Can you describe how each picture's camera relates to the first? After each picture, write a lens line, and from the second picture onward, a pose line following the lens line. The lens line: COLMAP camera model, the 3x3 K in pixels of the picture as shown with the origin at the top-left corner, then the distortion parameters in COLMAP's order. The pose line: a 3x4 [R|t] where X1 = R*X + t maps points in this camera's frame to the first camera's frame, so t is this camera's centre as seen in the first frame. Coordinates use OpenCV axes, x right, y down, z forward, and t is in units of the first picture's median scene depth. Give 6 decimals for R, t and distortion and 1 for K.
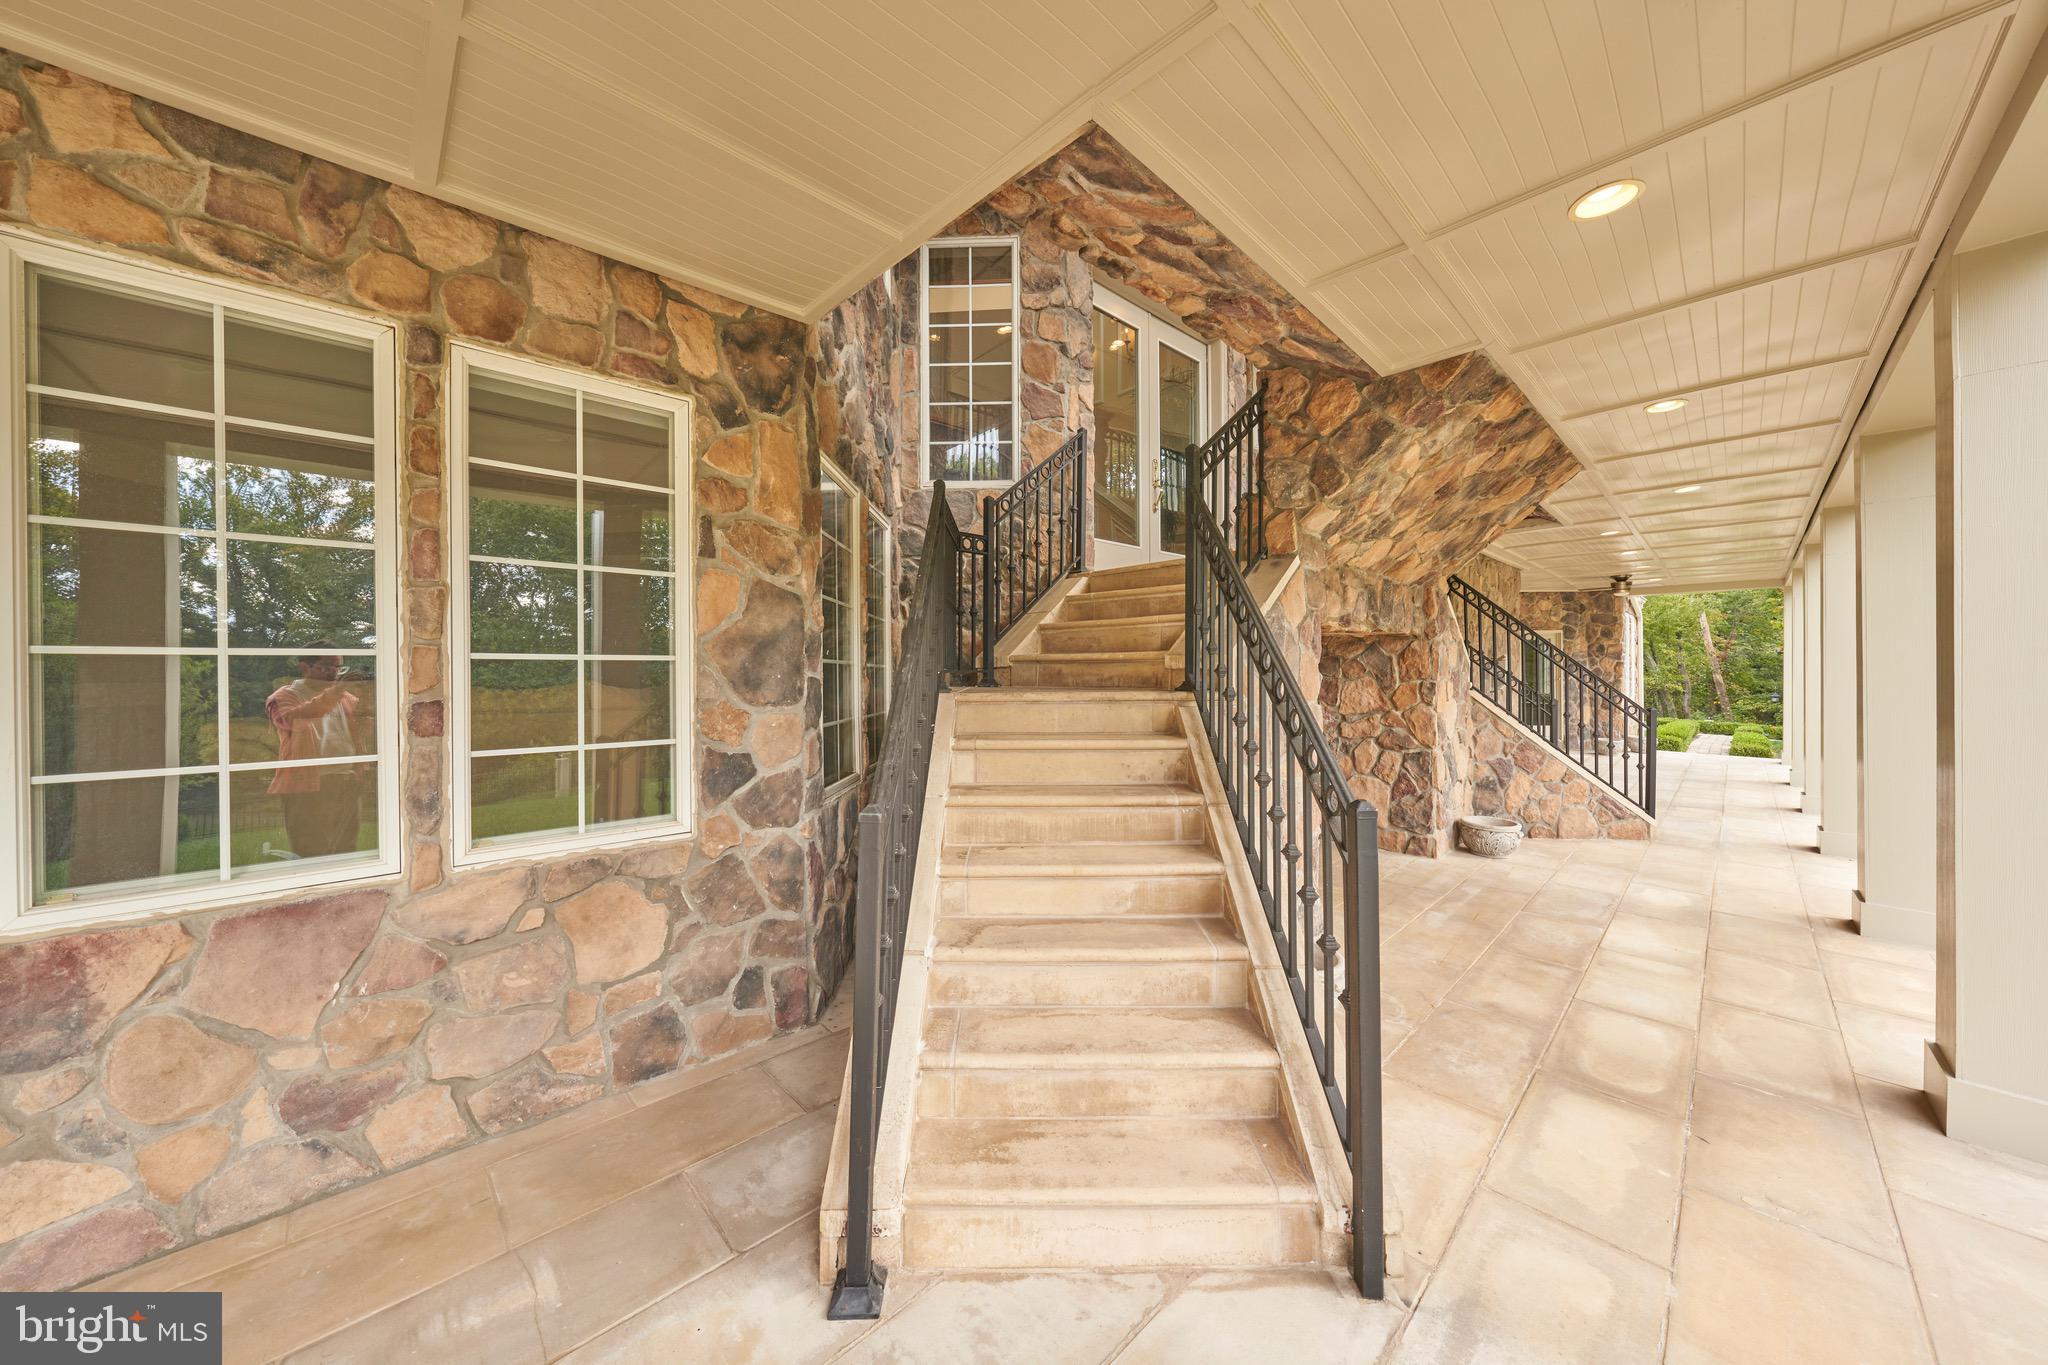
lens RADIAL K [[695.2, 0, 1015.9], [0, 695.2, 670.4], [0, 0, 1]] dist [0.001808, 0.000129]
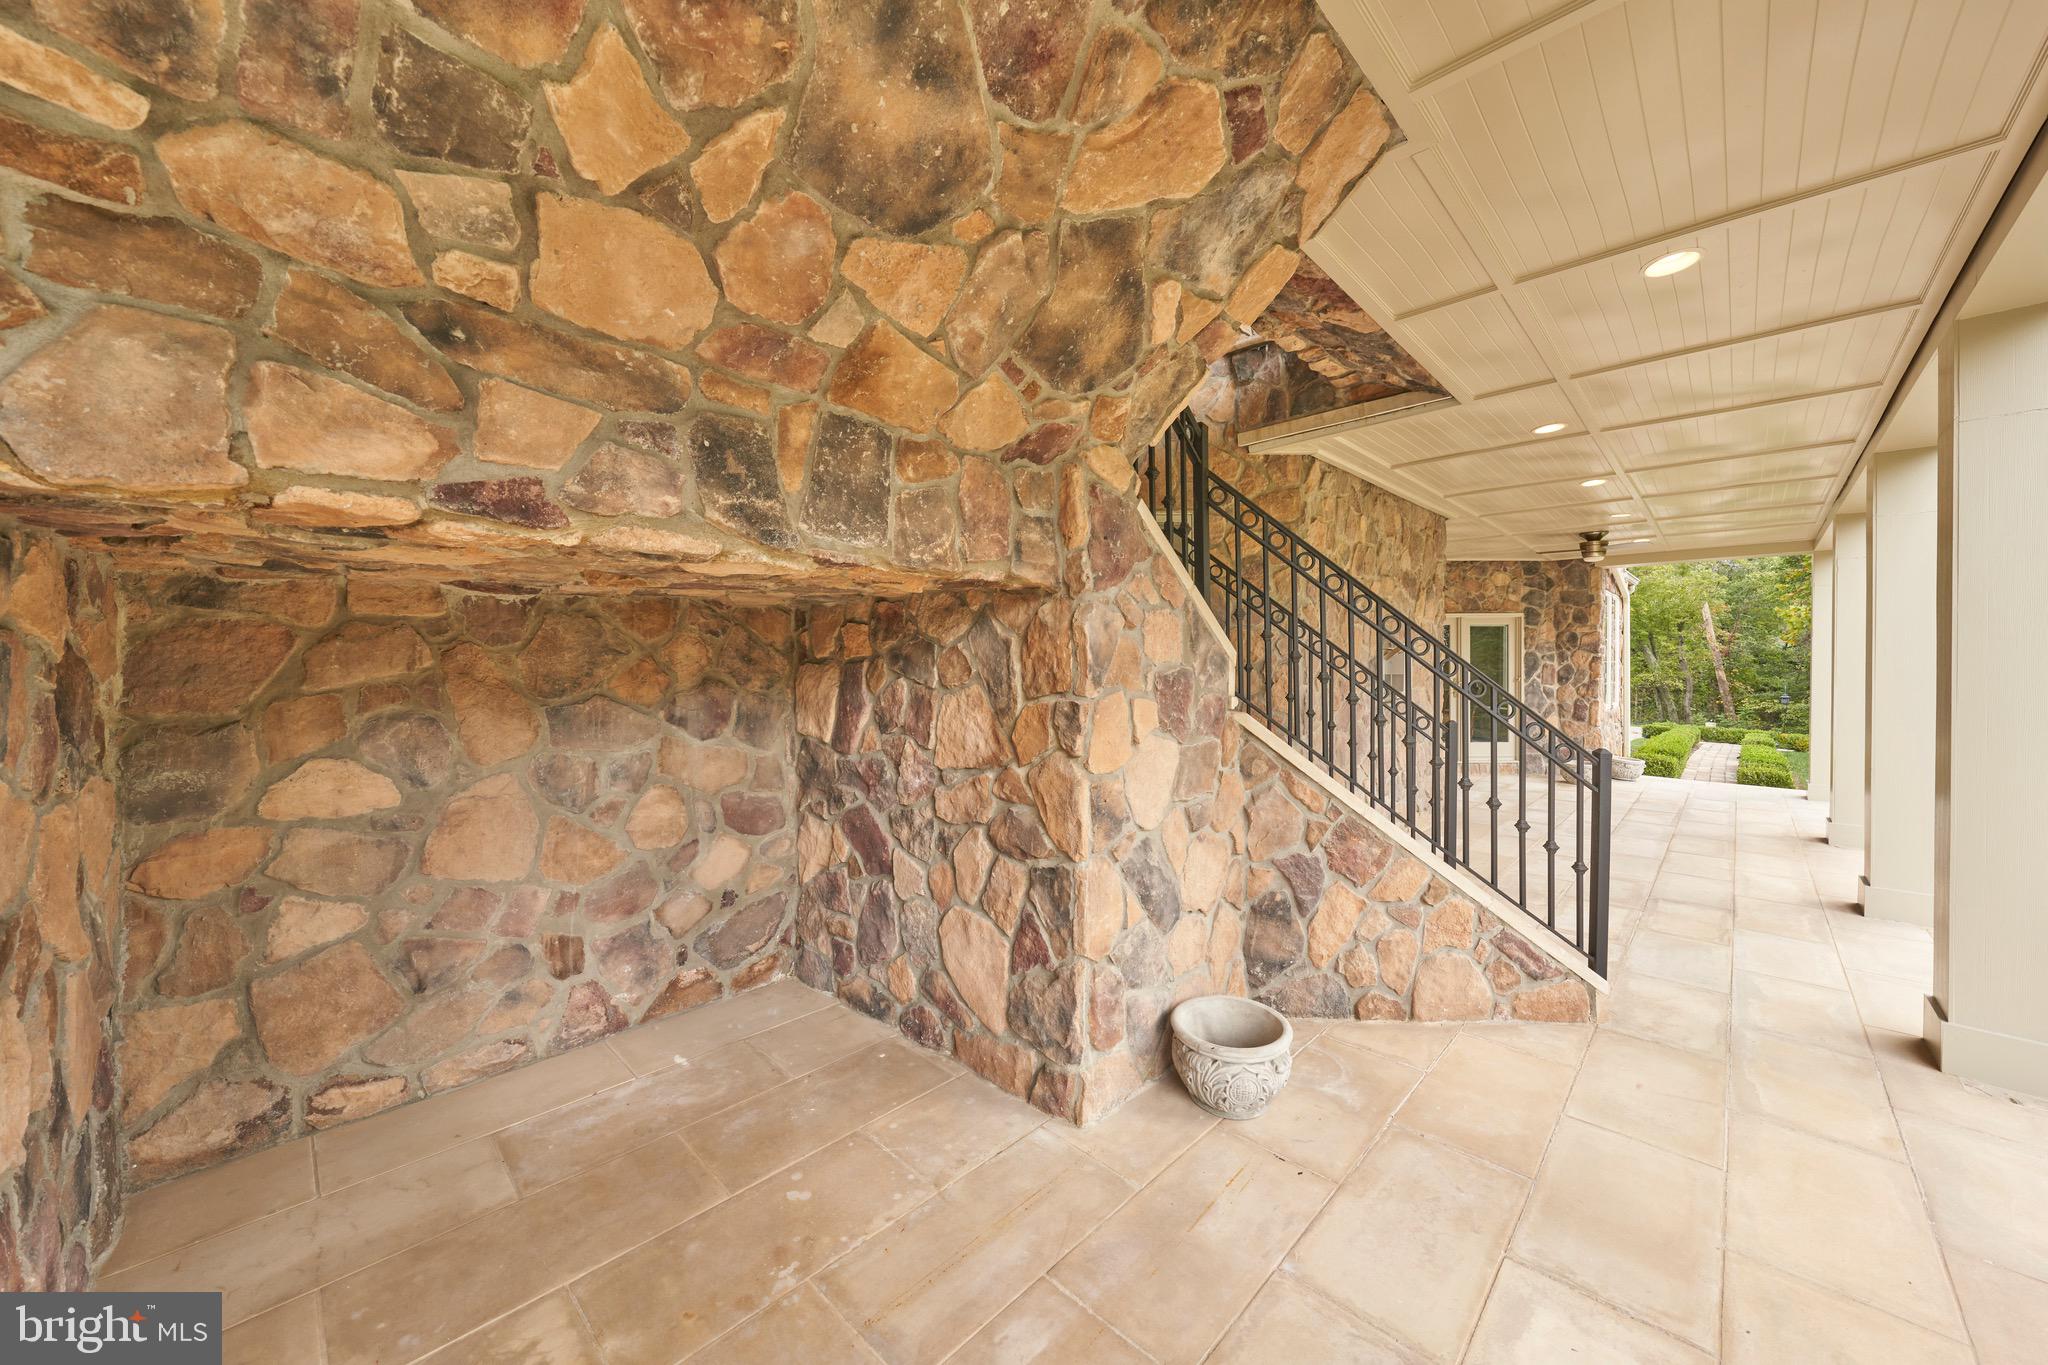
lens RADIAL K [[744.2, 0, 1033.4], [0, 744.2, 668.8], [0, 0, 1]] dist [-0.005087, 0.000641]
pose [[0.999111, 0.001956, 0.042114, 0.533190], [-0.002184, 0.999983, 0.005375, -0.004508], [-0.042102, -0.005462, 0.999098, 0.538140]]
